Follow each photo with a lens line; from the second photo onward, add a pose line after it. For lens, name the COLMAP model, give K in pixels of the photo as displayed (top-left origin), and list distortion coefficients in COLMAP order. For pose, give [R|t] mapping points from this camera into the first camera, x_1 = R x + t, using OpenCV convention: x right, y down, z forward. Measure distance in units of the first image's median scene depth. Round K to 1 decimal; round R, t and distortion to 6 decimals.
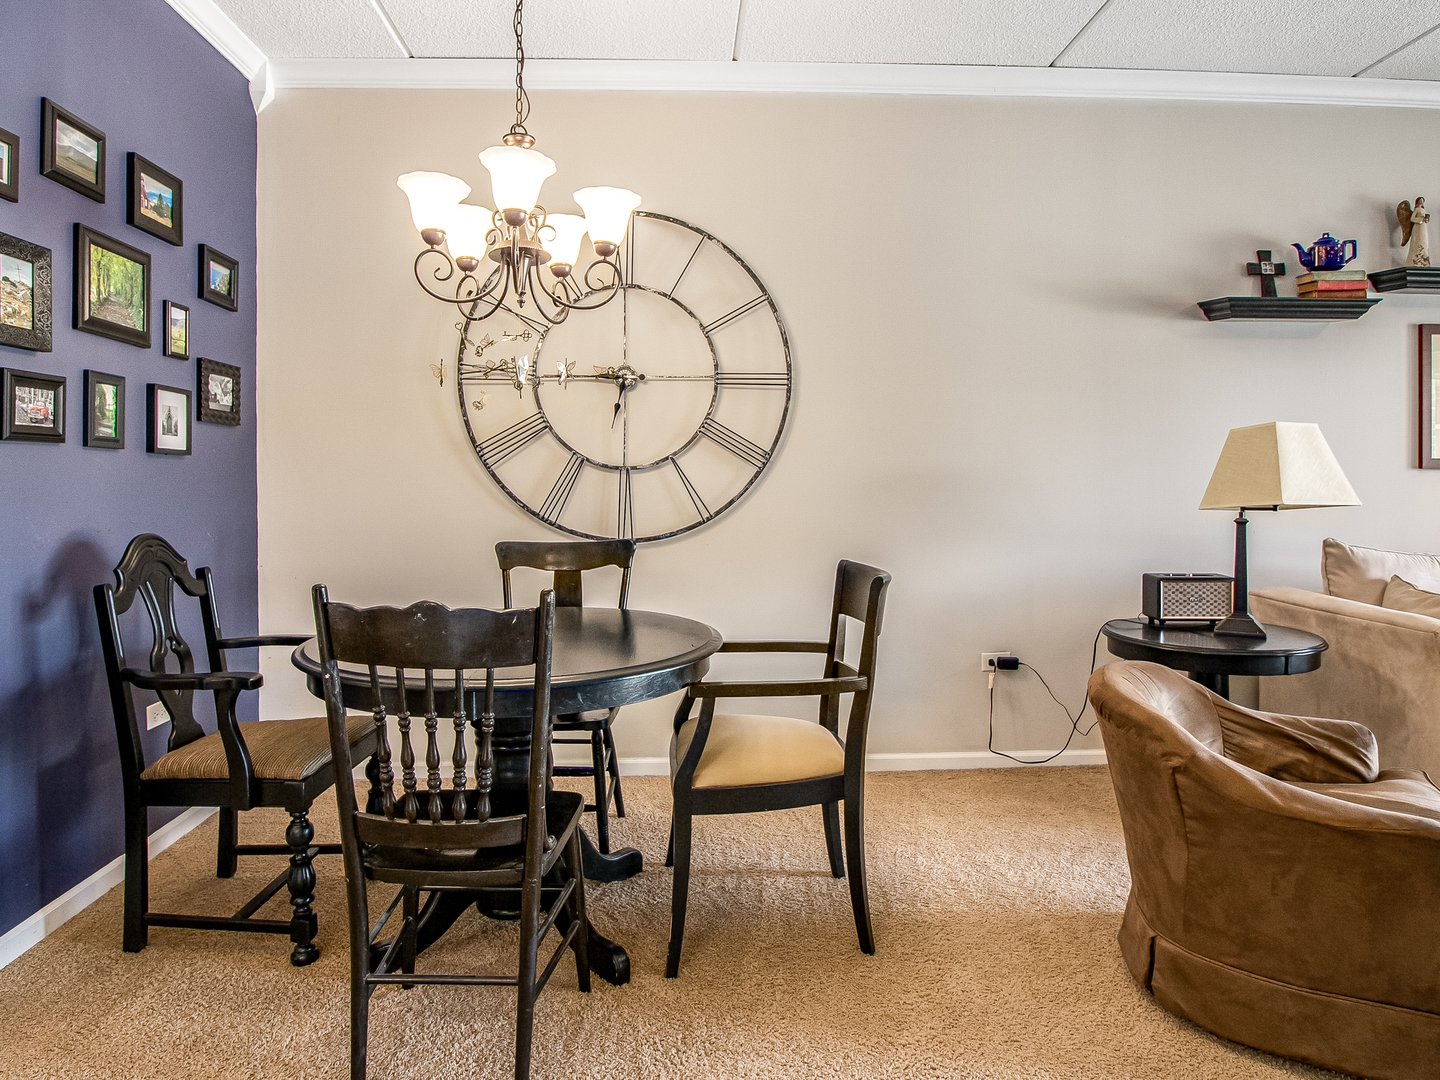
lens RADIAL K [[891.7, 0, 706.5], [0, 891.7, 489.5], [0, 0, 1]] dist [-0.023679, -0.008237]
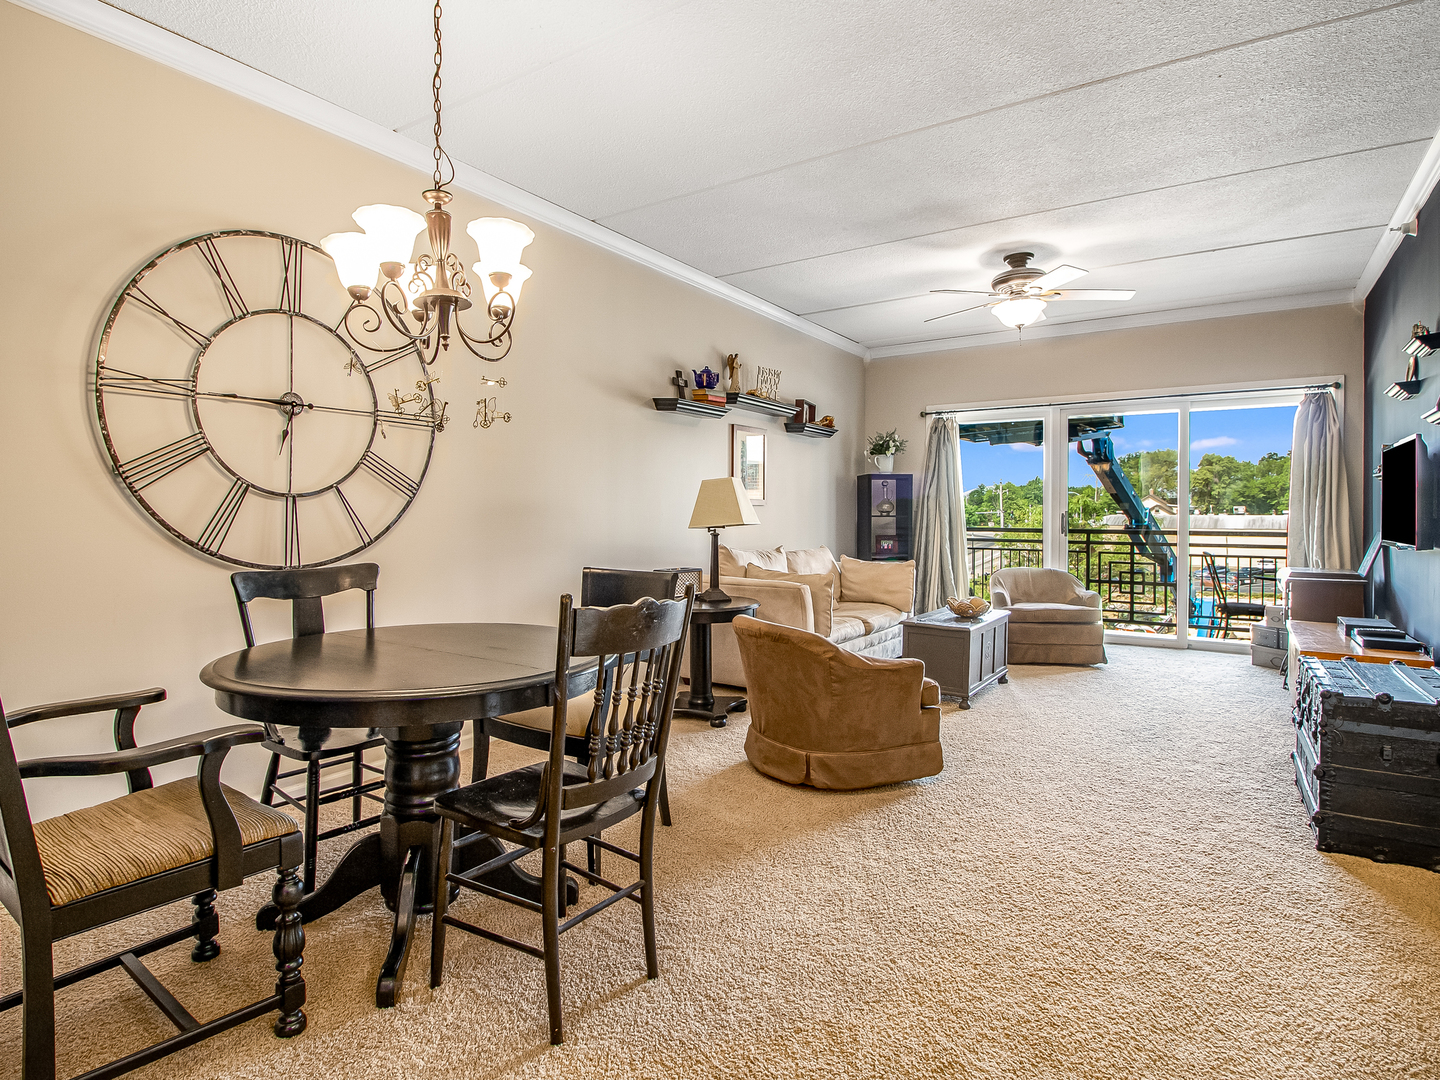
lens RADIAL K [[776.1, 0, 712.0], [0, 776.1, 519.0], [0, 0, 1]] dist [-0.006545, -0.002184]
pose [[0.581261, -0.004139, 0.813706, -0.532318], [0.002863, 0.999991, 0.003041, 0.001226], [-0.813712, 0.000562, 0.581268, 0.112795]]
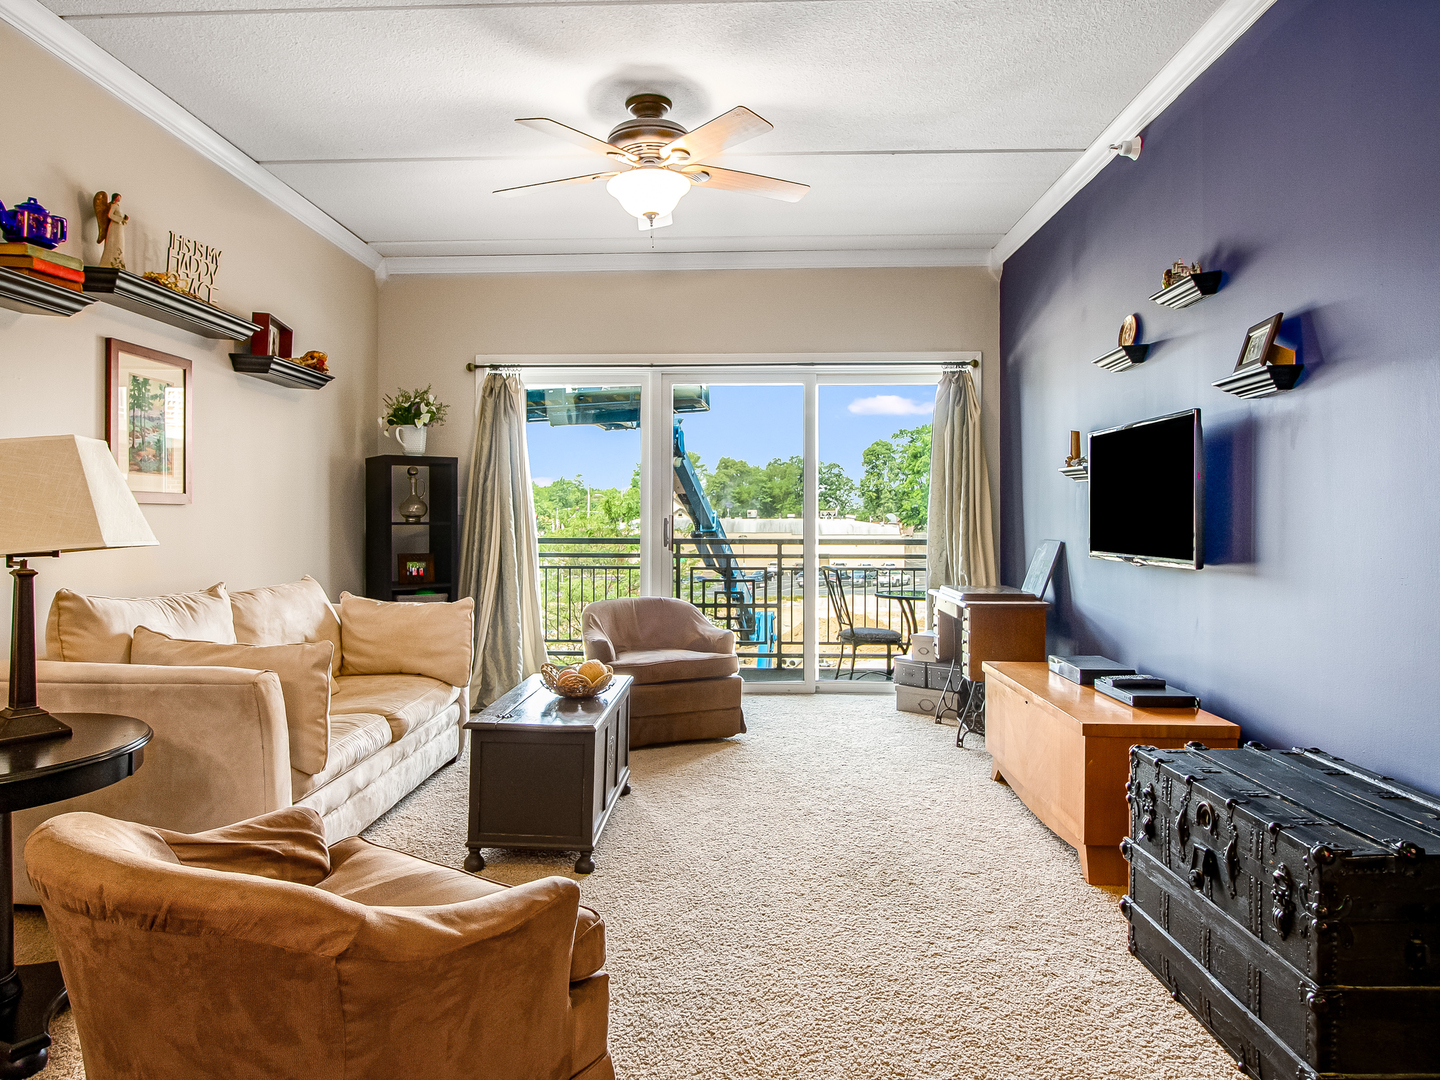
lens RADIAL K [[920.5, 0, 703.7], [0, 920.5, 517.3], [0, 0, 1]] dist [0.004674, -0.008971]
pose [[0.068377, 0.001641, 0.997658, -0.068527], [0.006926, 0.999974, -0.002119, -0.002652], [-0.997636, 0.007054, 0.068364, 0.357821]]
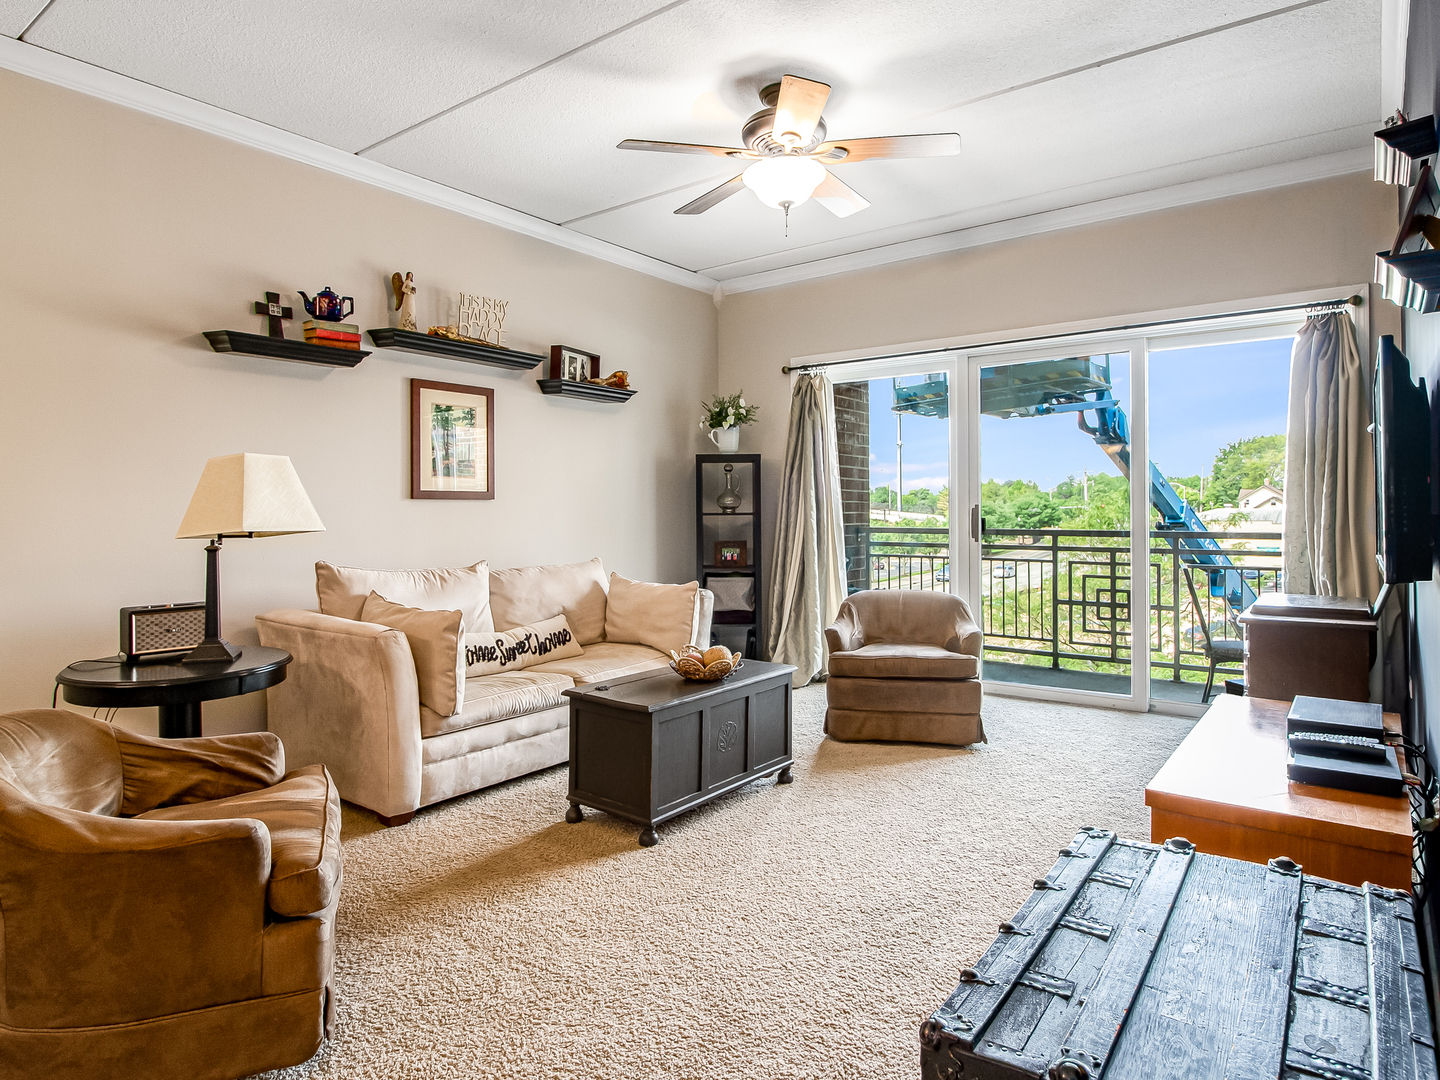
lens RADIAL K [[858.9, 0, 716.6], [0, 858.9, 506.1], [0, 0, 1]] dist [-0.002751, -0.004909]
pose [[0.627798, 0.001458, 0.778375, 0.171982], [0.010130, 0.999898, -0.010044, 0.001817], [-0.778310, 0.014191, 0.627720, -0.065823]]
